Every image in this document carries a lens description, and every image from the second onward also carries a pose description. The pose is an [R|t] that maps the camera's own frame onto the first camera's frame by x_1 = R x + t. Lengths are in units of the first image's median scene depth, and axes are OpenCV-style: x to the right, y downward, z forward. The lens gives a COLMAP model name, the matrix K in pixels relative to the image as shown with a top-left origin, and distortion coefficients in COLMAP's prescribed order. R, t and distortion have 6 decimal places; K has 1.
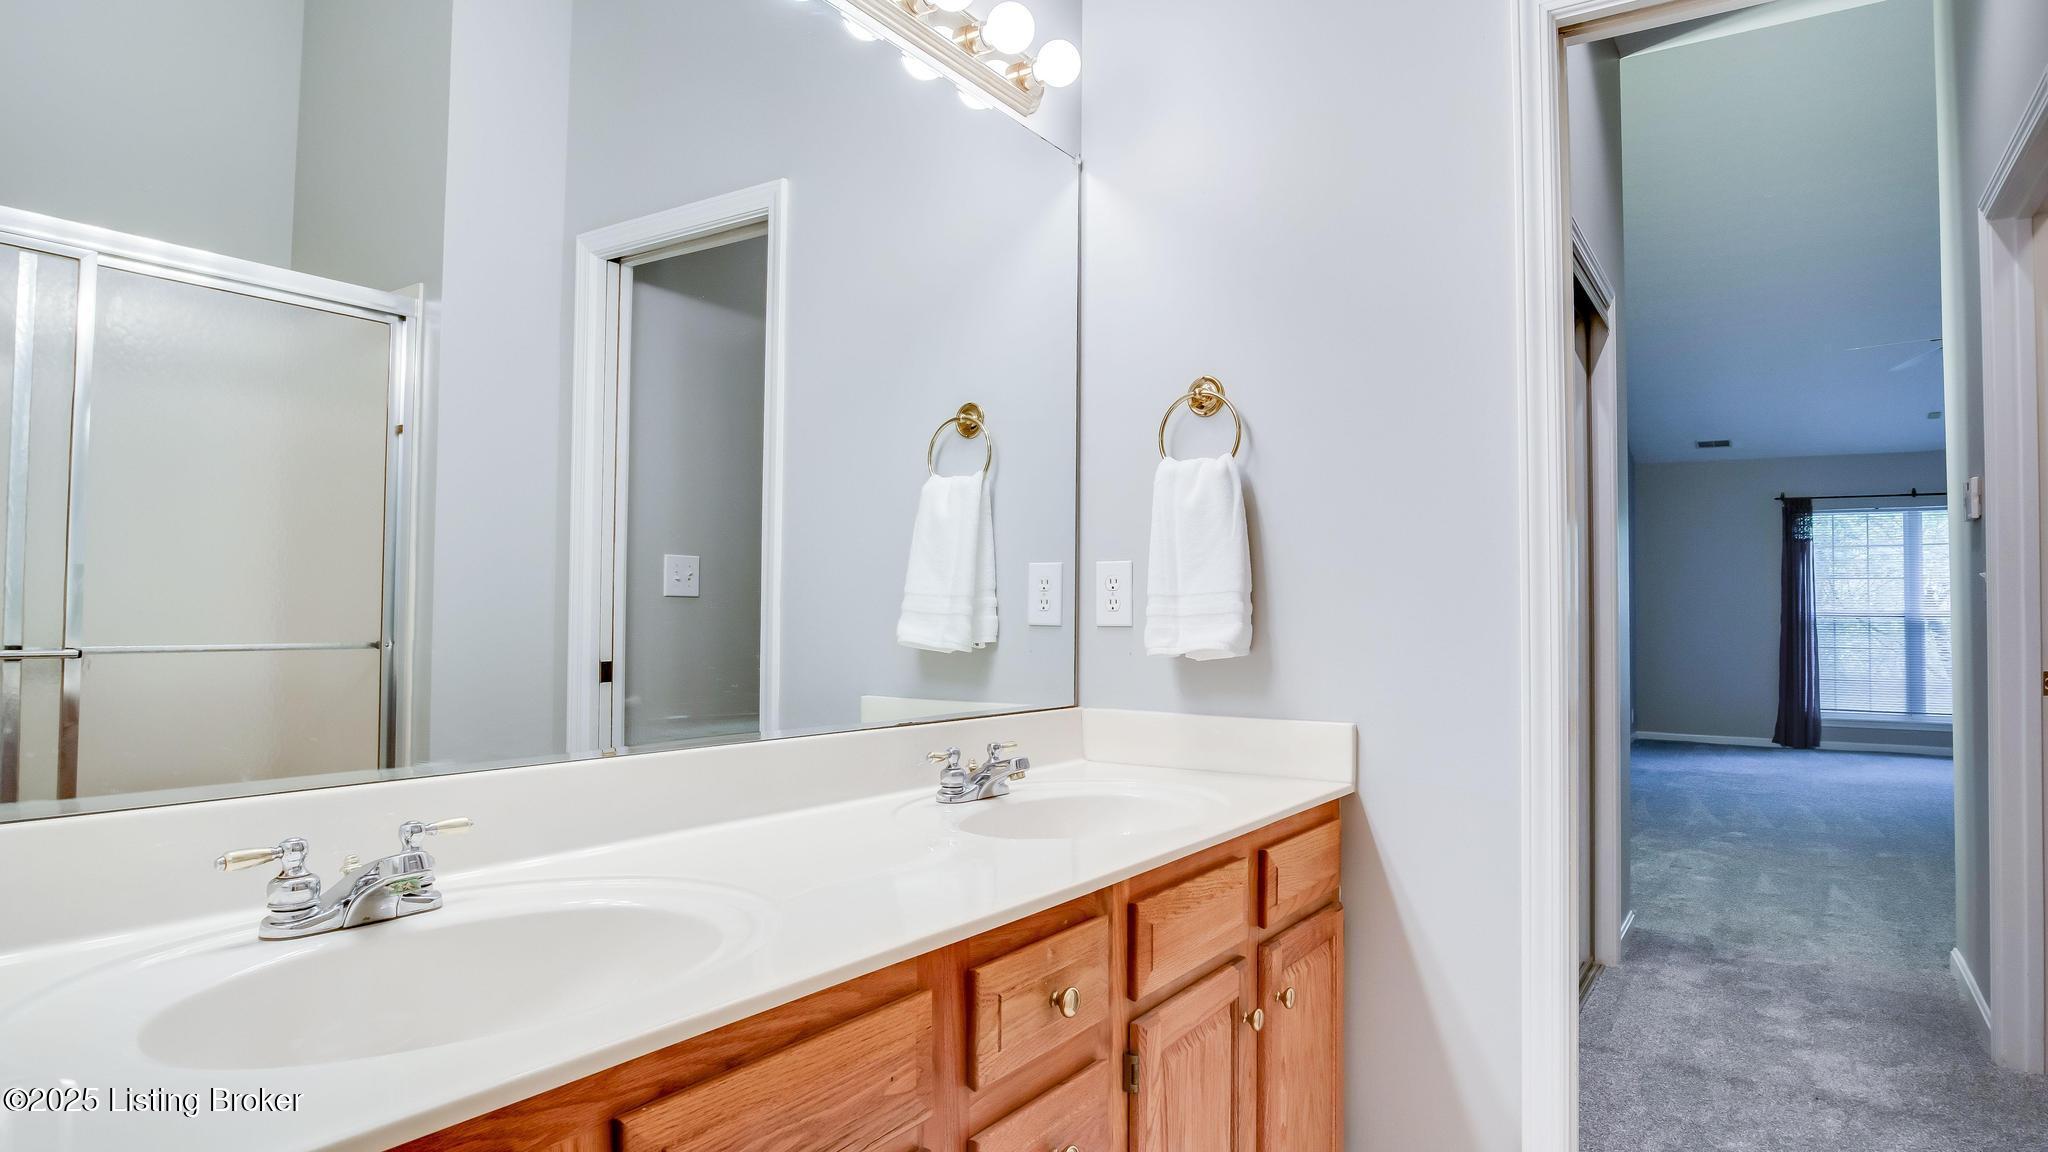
lens RADIAL K [[1326.4, 0, 1026.9], [0, 1326.4, 591.1], [0, 0, 1]] dist [-0.015644, -0.002144]
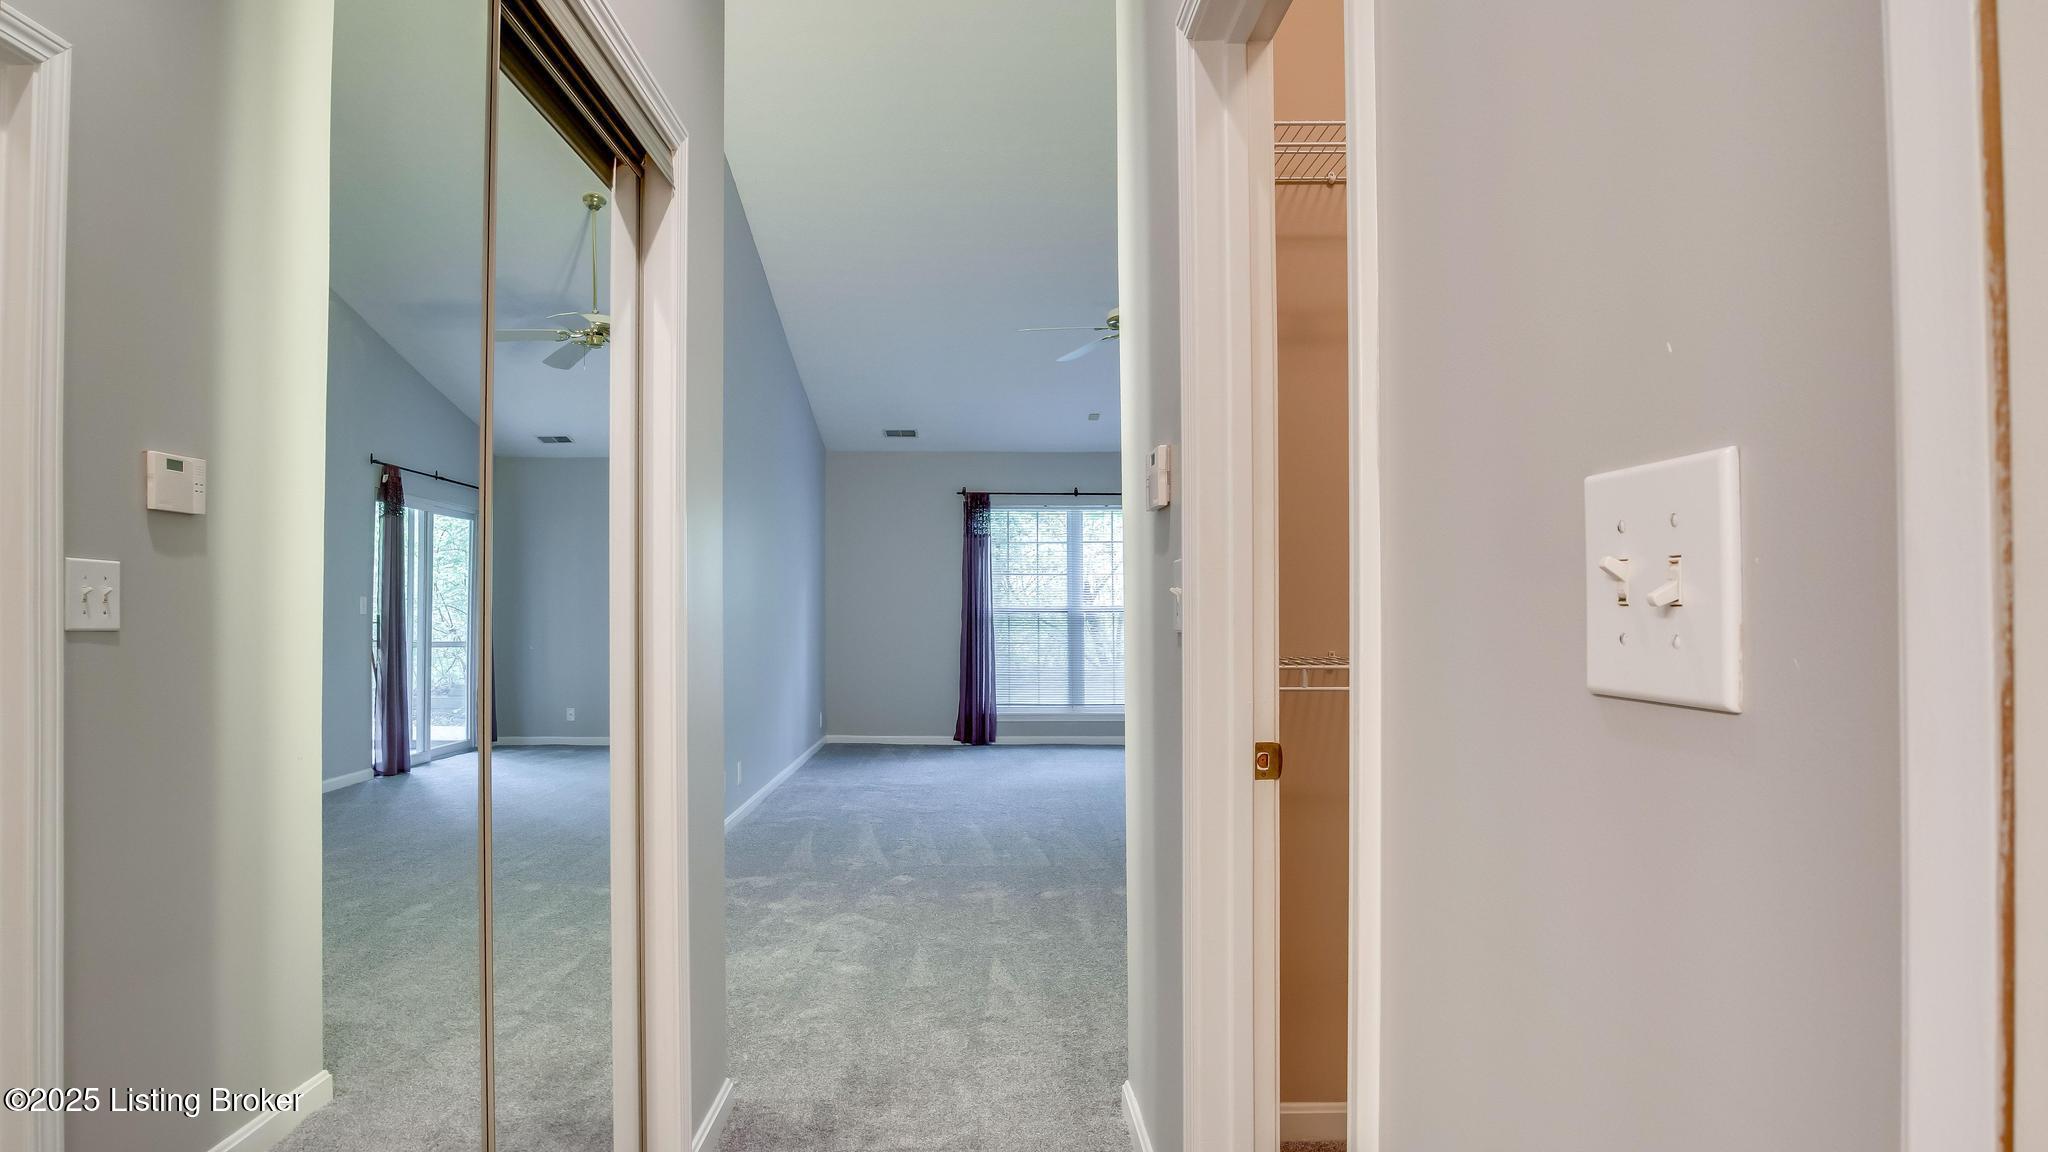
lens RADIAL K [[1326.4, 0, 1023.7], [0, 1326.4, 581.0], [0, 0, 1]] dist [-0.015644, -0.002144]
pose [[0.849313, 0.004253, 0.527872, 0.106568], [-0.005208, 0.999986, 0.000322, -0.005907], [-0.527863, -0.003023, 0.849324, 0.162495]]
